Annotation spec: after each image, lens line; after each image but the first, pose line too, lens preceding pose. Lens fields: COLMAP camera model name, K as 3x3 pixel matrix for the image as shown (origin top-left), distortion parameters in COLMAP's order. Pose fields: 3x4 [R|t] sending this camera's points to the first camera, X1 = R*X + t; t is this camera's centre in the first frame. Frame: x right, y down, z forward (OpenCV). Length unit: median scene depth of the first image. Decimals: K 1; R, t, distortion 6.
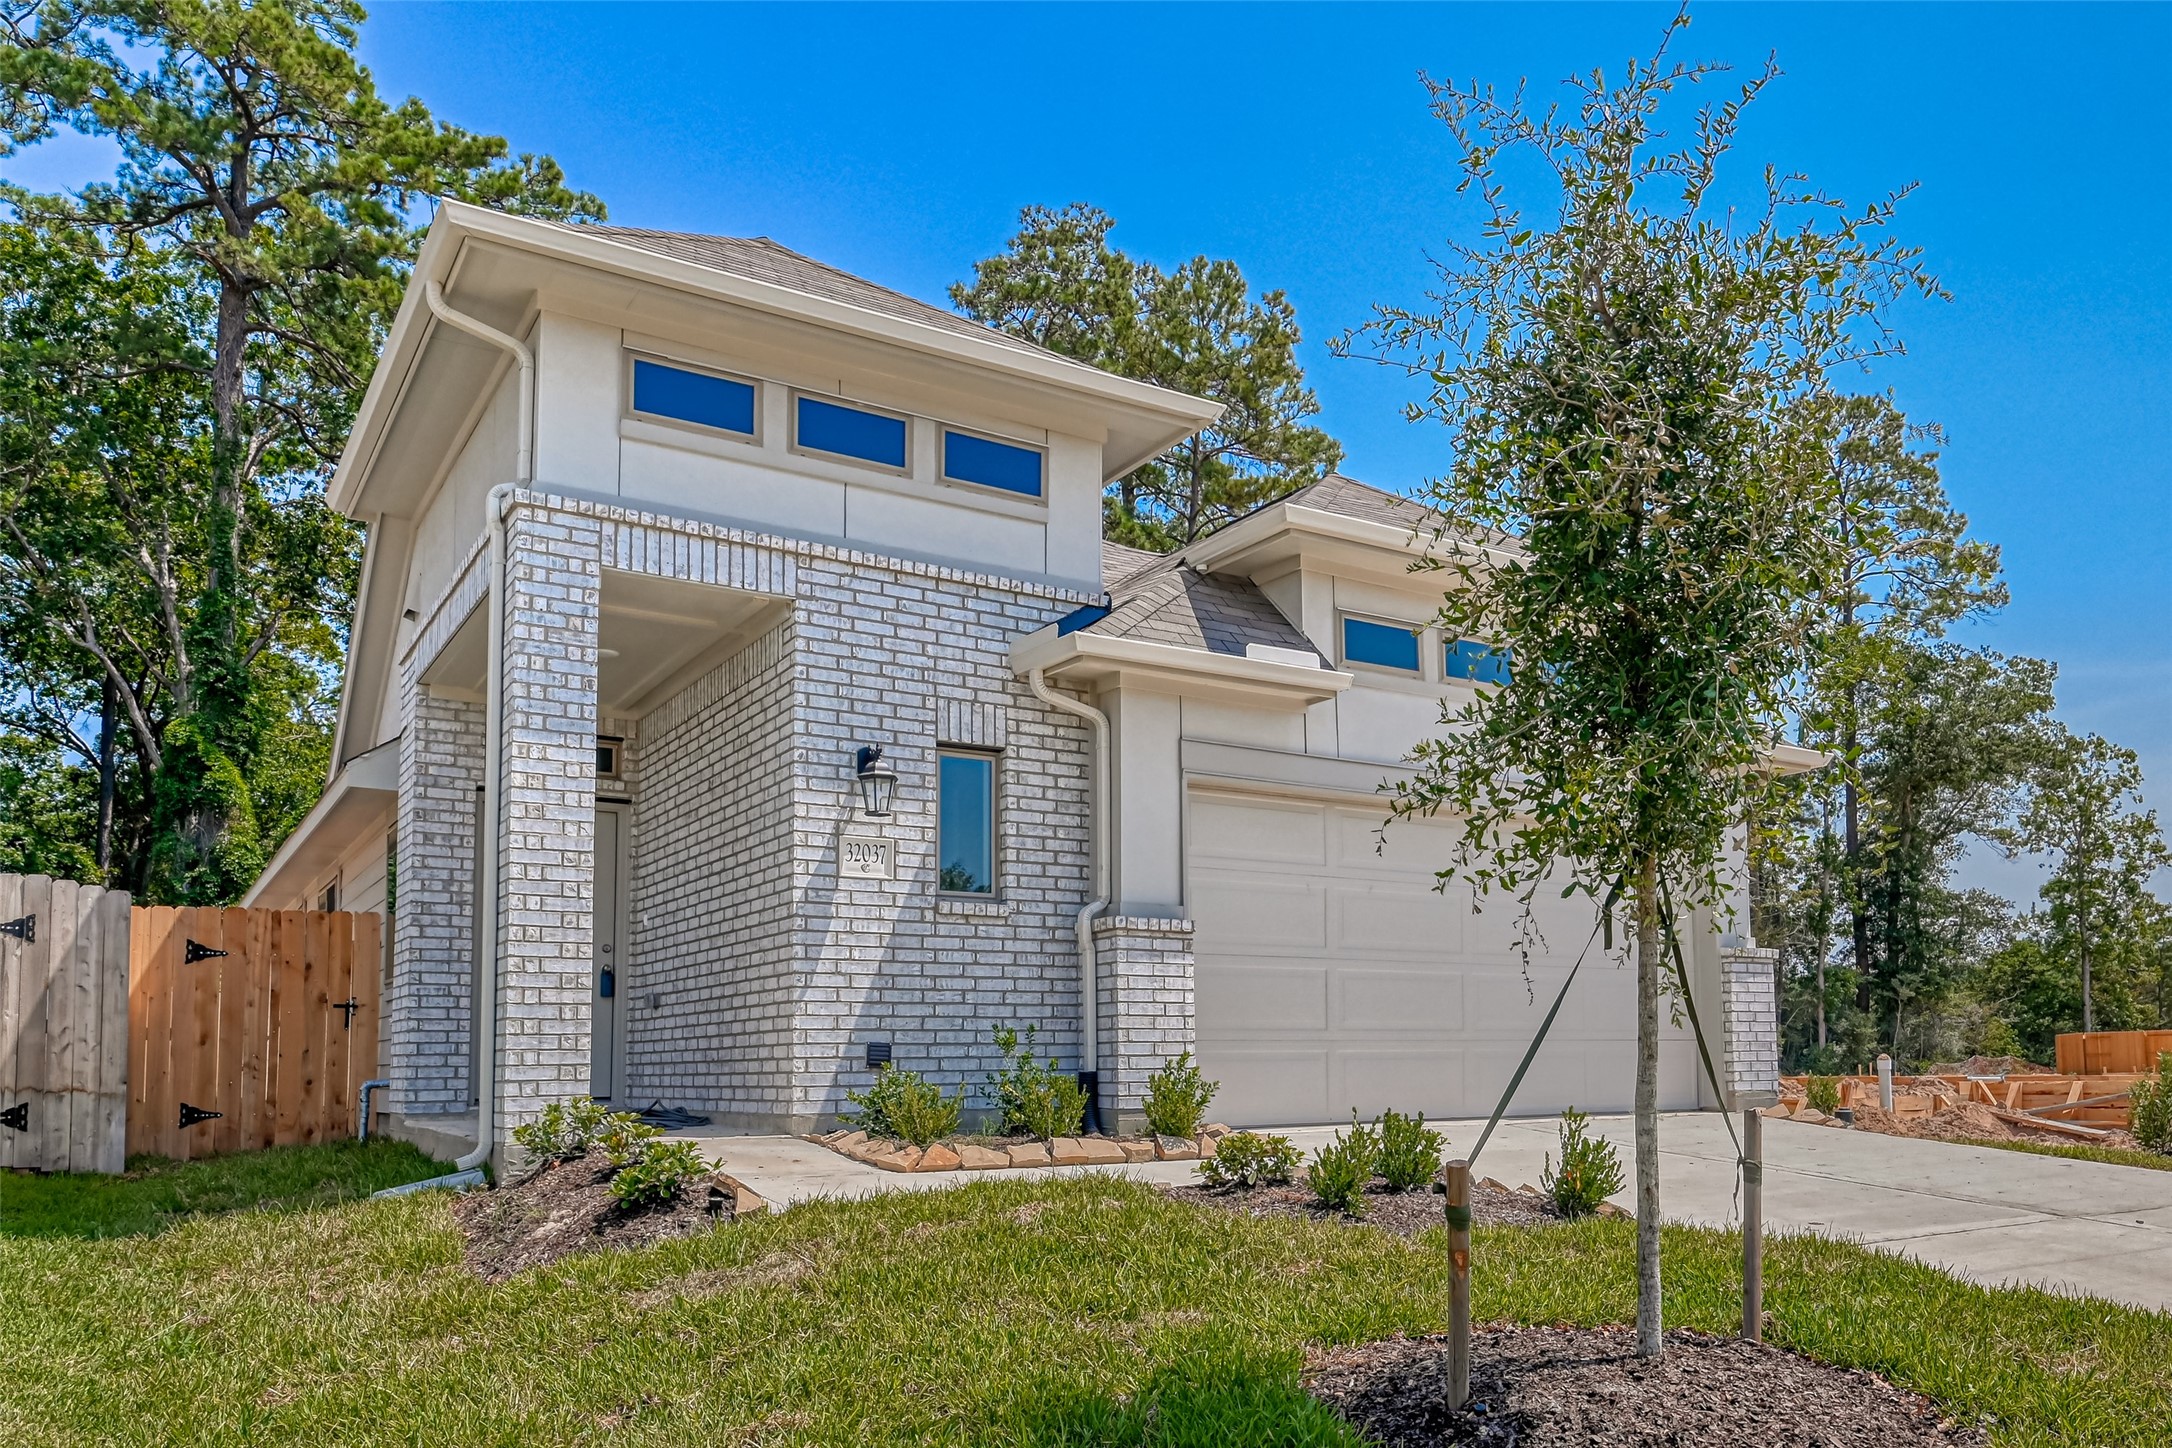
lens RADIAL K [[1284.5, 0, 1086.5], [0, 1284.5, 712.6], [0, 0, 1]] dist [-0.000108, -0.001329]
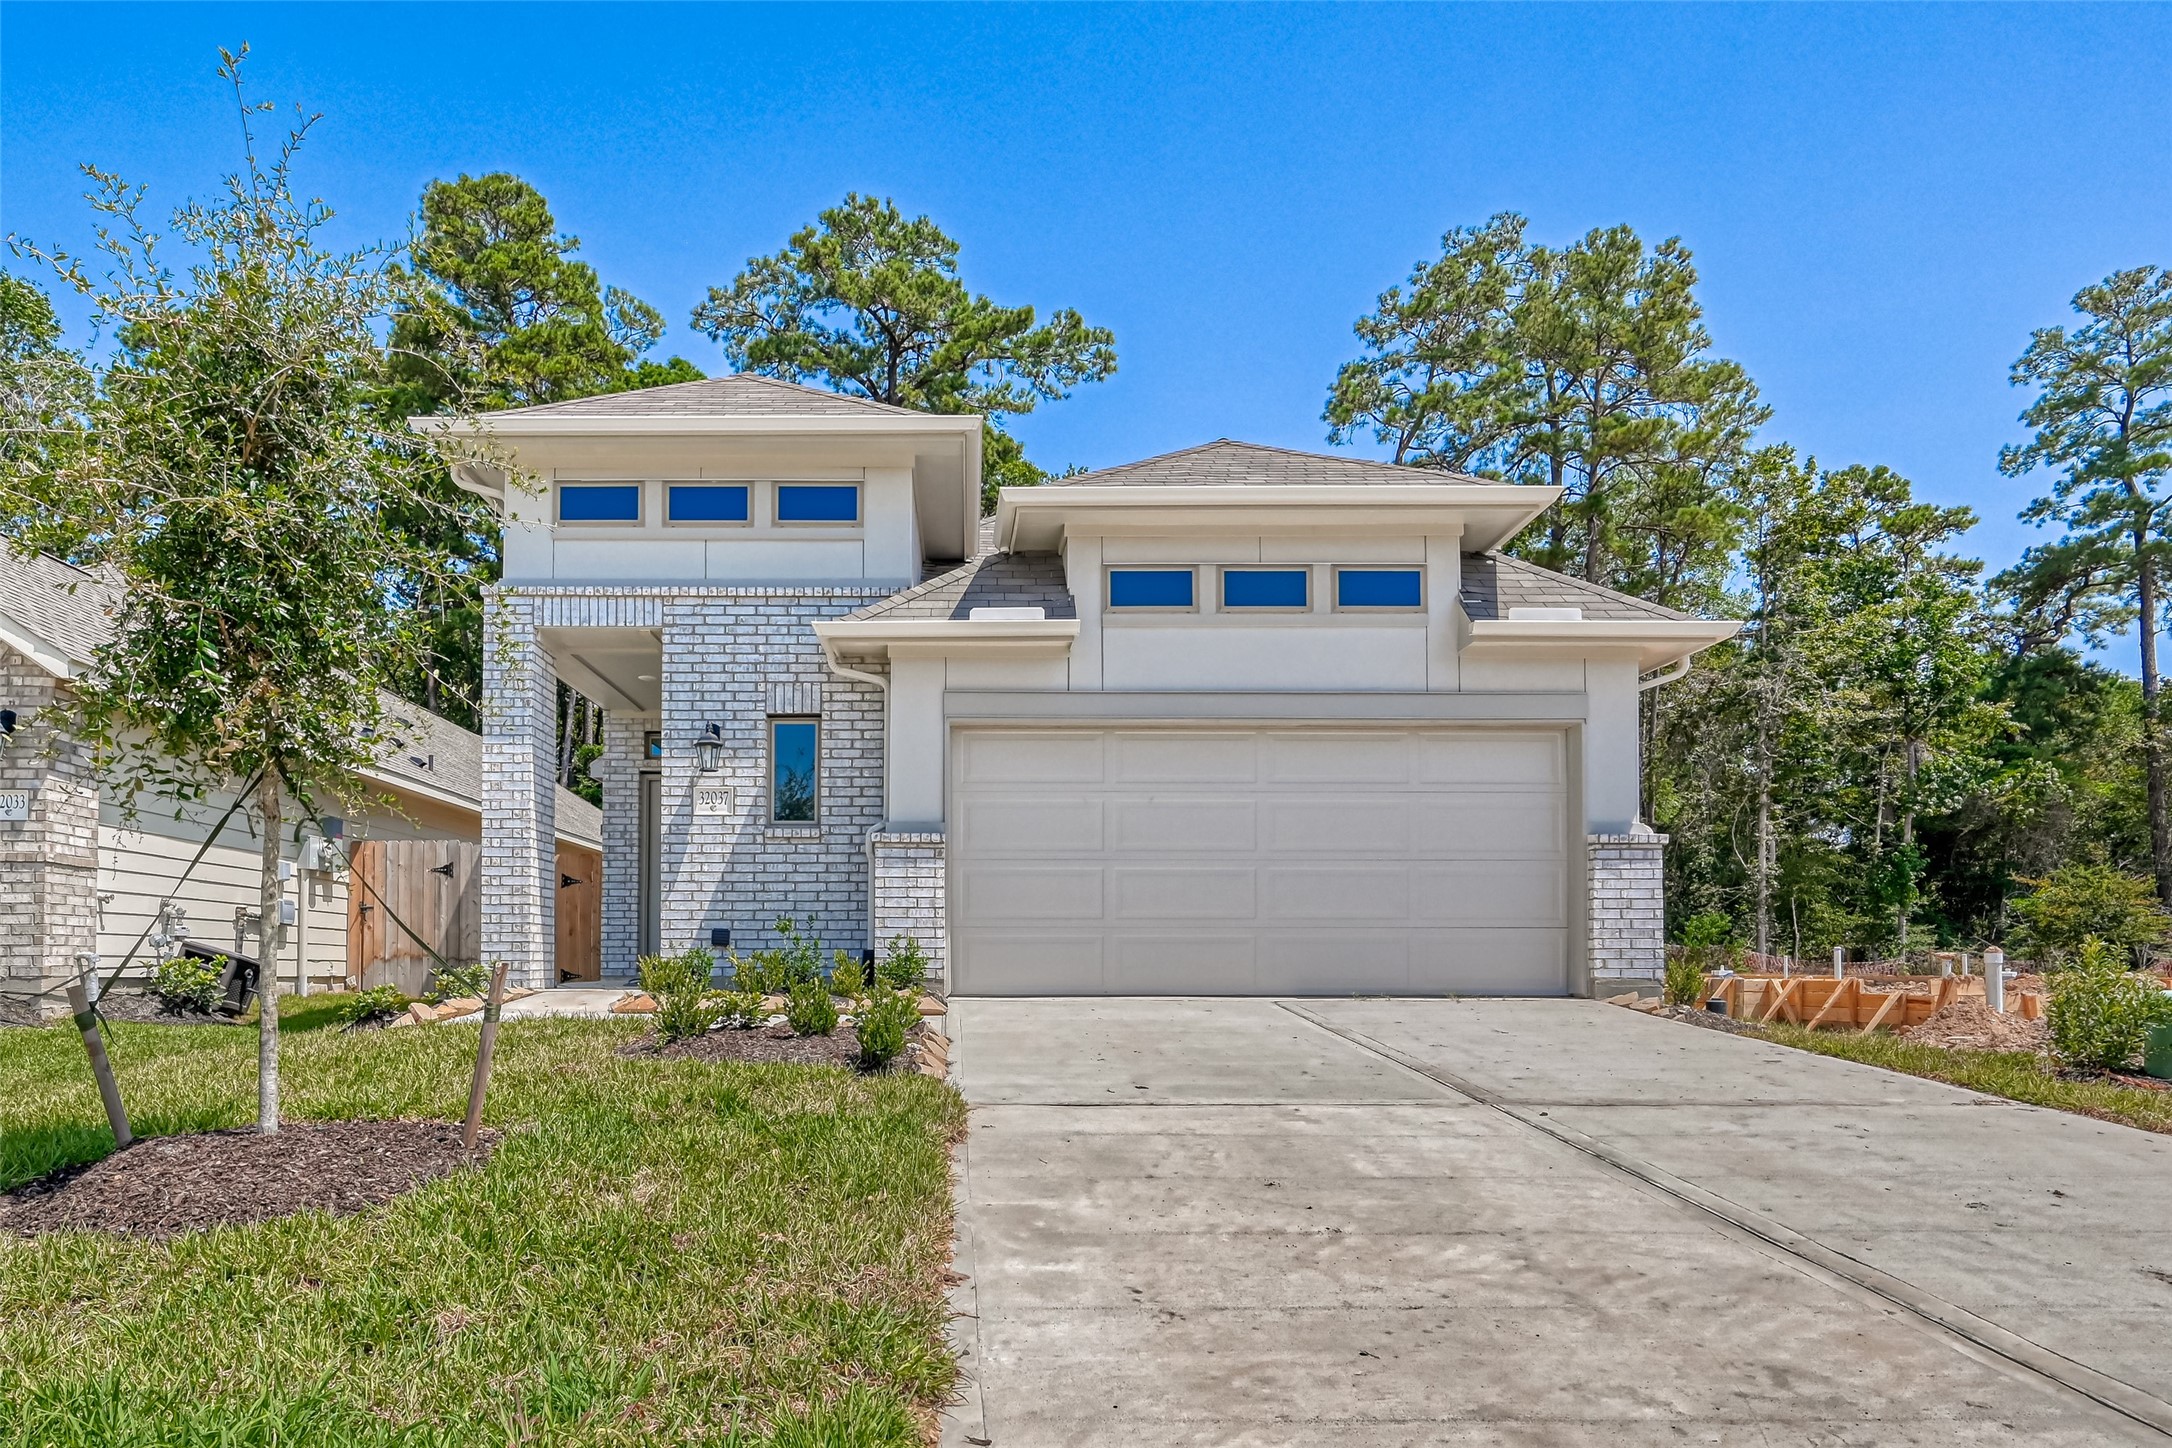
lens RADIAL K [[1005.3, 0, 1086.2], [0, 1005.3, 740.6], [0, 0, 1]] dist [-0.000256, -0.000103]
pose [[0.882937, -0.091671, -0.460455, 0.688683], [0.115258, 0.993062, 0.023304, 0.065353], [0.455124, -0.073647, 0.887377, 0.193504]]
